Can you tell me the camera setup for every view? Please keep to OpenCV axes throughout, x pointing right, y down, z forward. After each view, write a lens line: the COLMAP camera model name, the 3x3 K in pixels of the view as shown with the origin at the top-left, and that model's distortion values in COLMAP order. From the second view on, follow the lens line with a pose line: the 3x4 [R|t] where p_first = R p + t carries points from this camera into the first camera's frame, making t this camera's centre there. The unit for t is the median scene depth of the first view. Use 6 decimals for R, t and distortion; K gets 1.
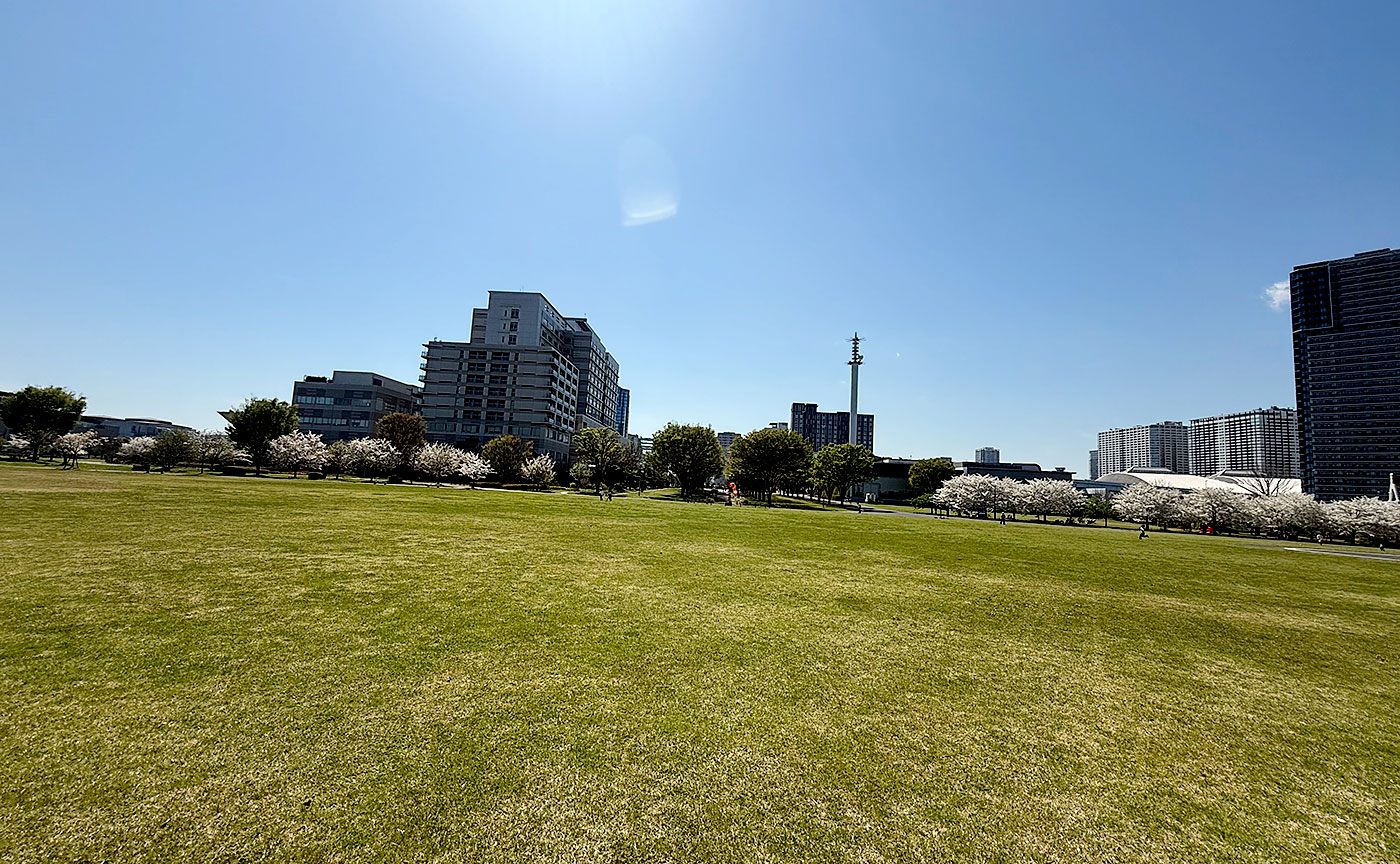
lens RADIAL K [[557.7, 0, 707.4], [0, 557.7, 425.8], [0, 0, 1]] dist [-0.001338, 0.000007]
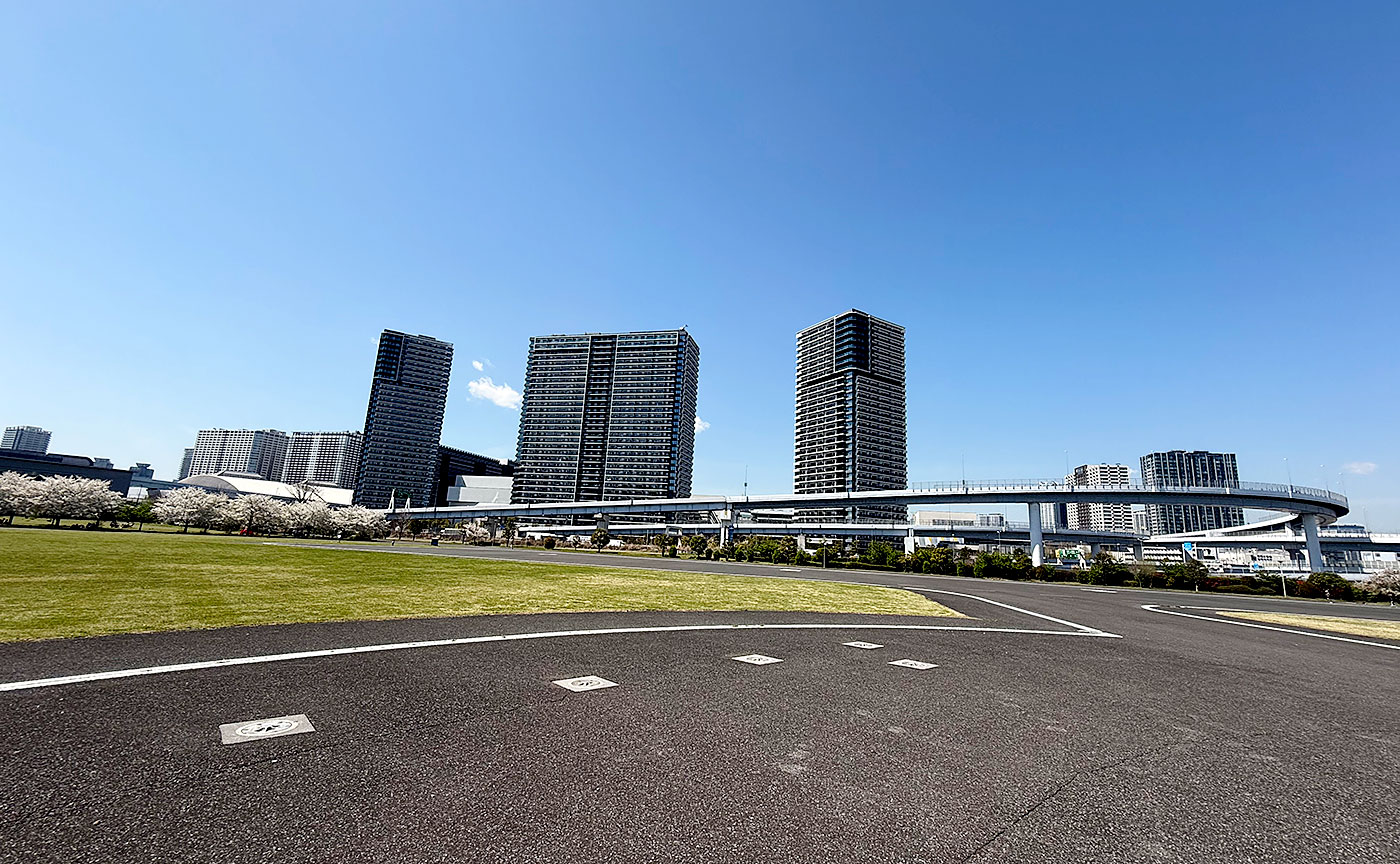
lens RADIAL K [[557.7, 0, 705.3], [0, 557.7, 430.9], [0, 0, 1]] dist [-0.001338, 0.000007]
pose [[0.217987, 0.149927, 0.964367, -0.008931], [-0.150666, 0.981454, -0.118526, -0.009495], [-0.964252, -0.119460, 0.236533, -0.067800]]
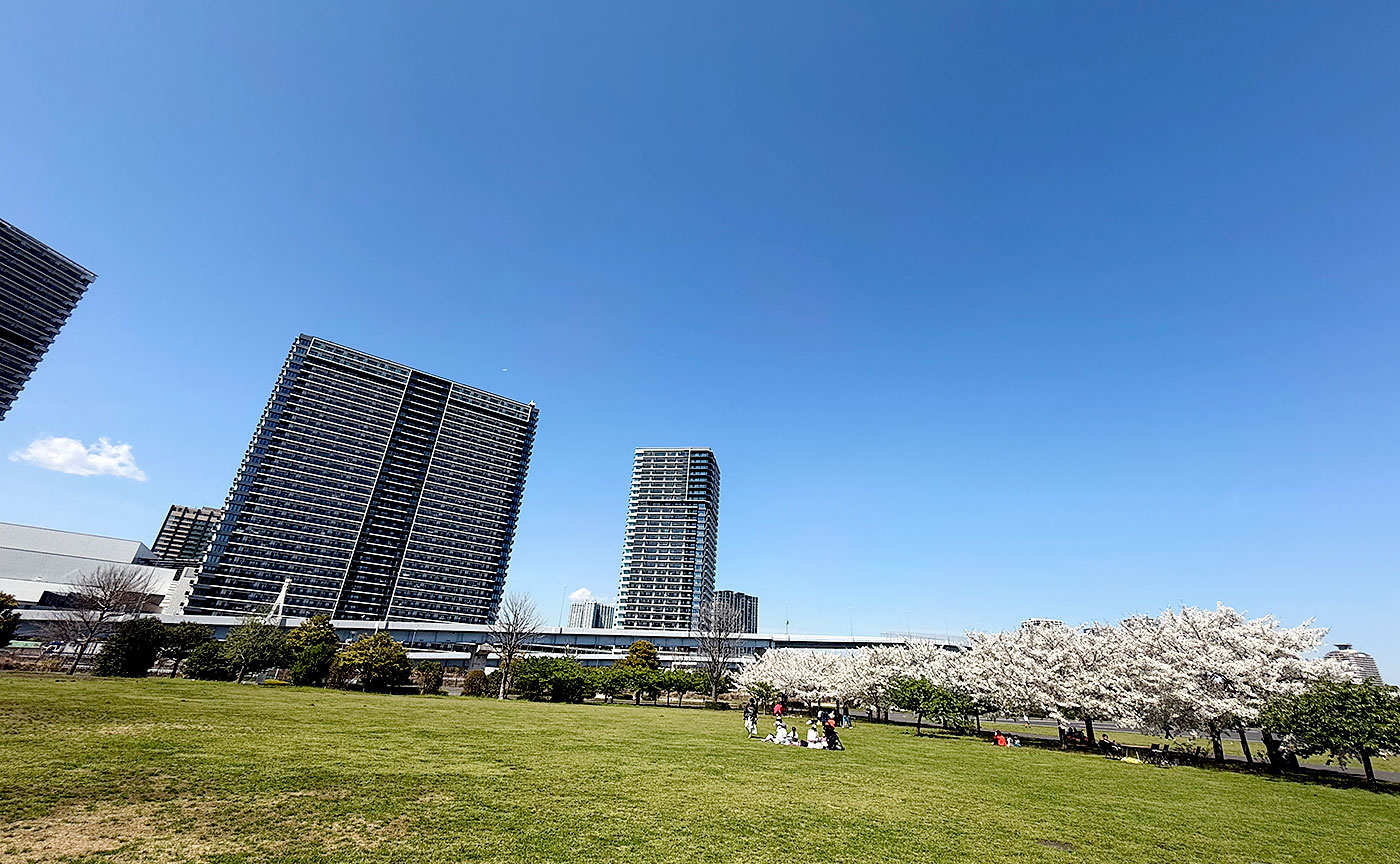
lens RADIAL K [[563.7, 0, 709.4], [0, 563.7, 426.4], [0, 0, 1]] dist [0.010519, 0.000041]
pose [[-0.605849, 0.247313, 0.756164, 0.187384], [-0.180065, 0.883166, -0.433121, 0.106581], [-0.774935, -0.398565, -0.490533, 0.810804]]
